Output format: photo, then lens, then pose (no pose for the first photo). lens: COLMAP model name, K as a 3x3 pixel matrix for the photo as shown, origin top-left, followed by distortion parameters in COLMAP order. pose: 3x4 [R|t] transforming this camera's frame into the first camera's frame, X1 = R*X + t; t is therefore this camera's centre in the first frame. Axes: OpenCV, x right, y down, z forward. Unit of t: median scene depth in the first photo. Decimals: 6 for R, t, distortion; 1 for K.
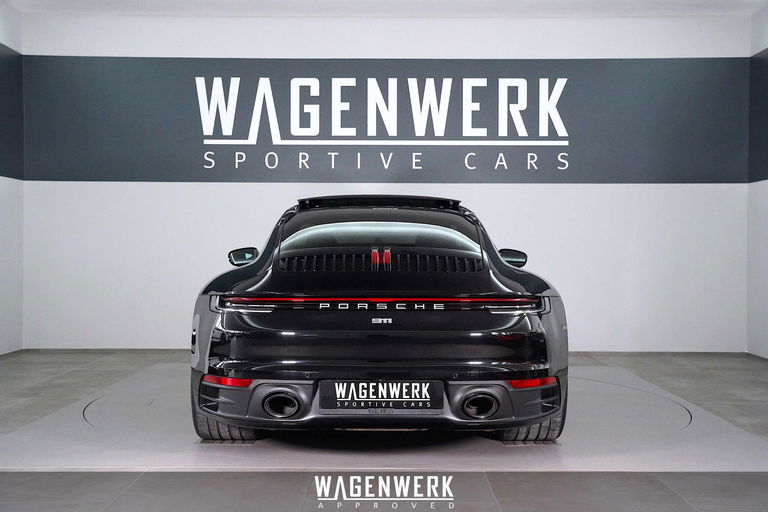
lens RADIAL K [[910.7, 0, 385.0], [0, 910.7, 257.5], [0, 0, 1]] dist [0.009994, 0.000000]
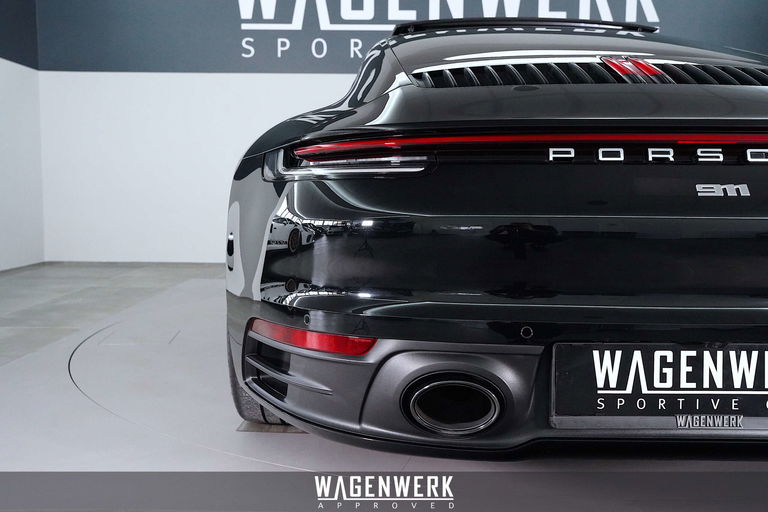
lens RADIAL K [[740.5, 0, 388.3], [0, 740.5, 253.1], [0, 0, 1]] dist [-0.005001, 0.000000]
pose [[0.999996, 0.002627, -0.001124, -0.087778], [-0.002519, 0.996193, 0.087134, 0.042432], [0.001349, -0.087130, 0.996196, 0.424046]]
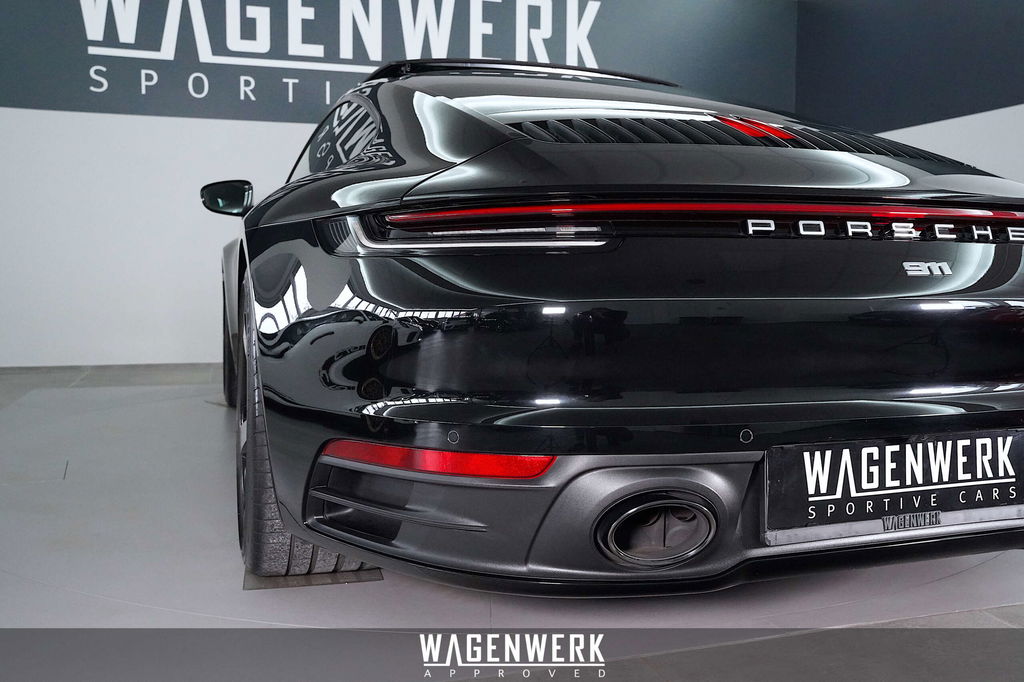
lens RADIAL K [[887.3, 0, 518.7], [0, 887.3, 338.7], [0, 0, 1]] dist [-0.037688, 0.034216]
pose [[0.951815, -0.022711, 0.305831, -0.158155], [-0.002505, 0.996645, 0.081806, 0.042412], [-0.306663, -0.078631, 0.948565, 0.445739]]
